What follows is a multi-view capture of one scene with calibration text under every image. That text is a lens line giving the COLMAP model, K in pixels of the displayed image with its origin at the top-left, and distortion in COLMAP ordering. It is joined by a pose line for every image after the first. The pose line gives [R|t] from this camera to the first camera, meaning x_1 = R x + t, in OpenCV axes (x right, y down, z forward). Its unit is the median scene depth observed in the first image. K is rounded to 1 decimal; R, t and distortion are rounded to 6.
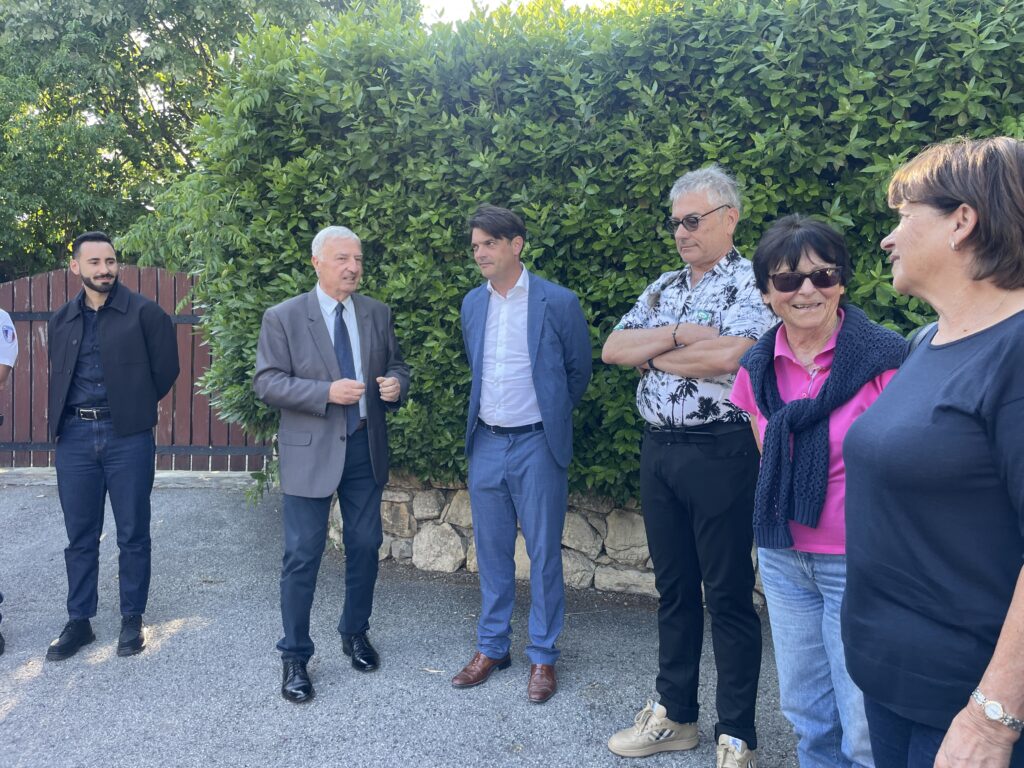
lens RADIAL K [[781.0, 0, 513.4], [0, 781.0, 373.6], [0, 0, 1]] dist [0.076885, -0.106585]
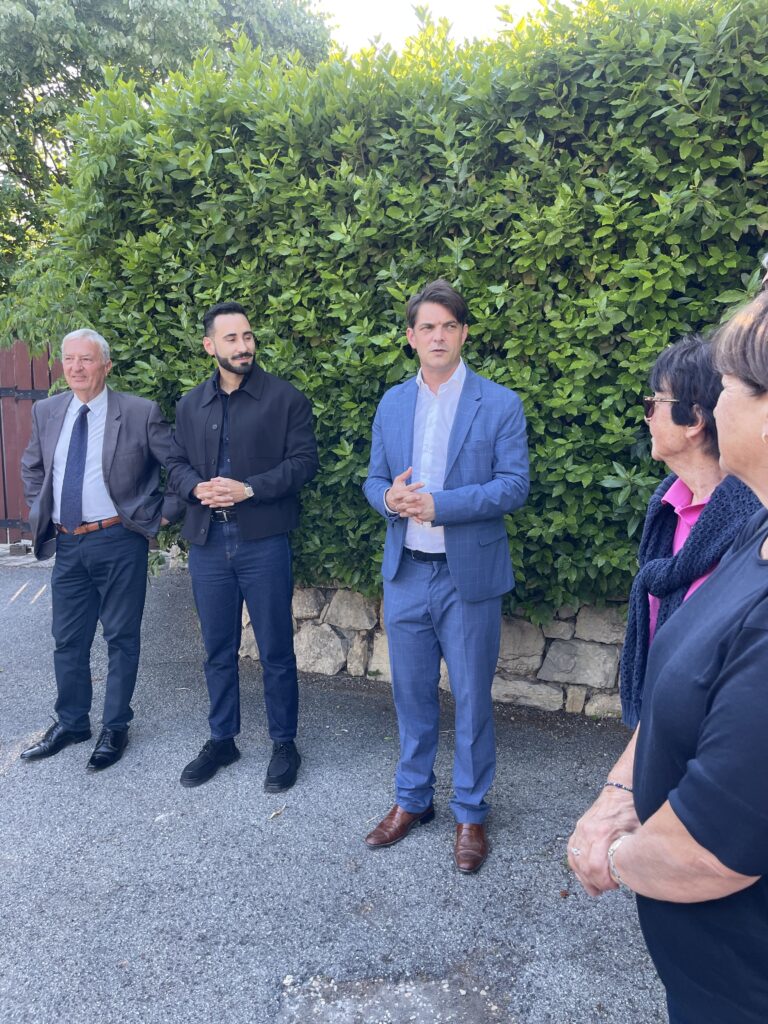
lens RADIAL K [[781.0, 0, 378.5], [0, 781.0, 499.1], [0, 0, 1]] dist [0.076885, -0.106585]
pose [[0.996578, -0.003511, -0.082580, 0.070543], [0.011240, 0.995573, 0.093316, -0.057505], [0.081887, -0.093925, 0.992206, 0.107560]]
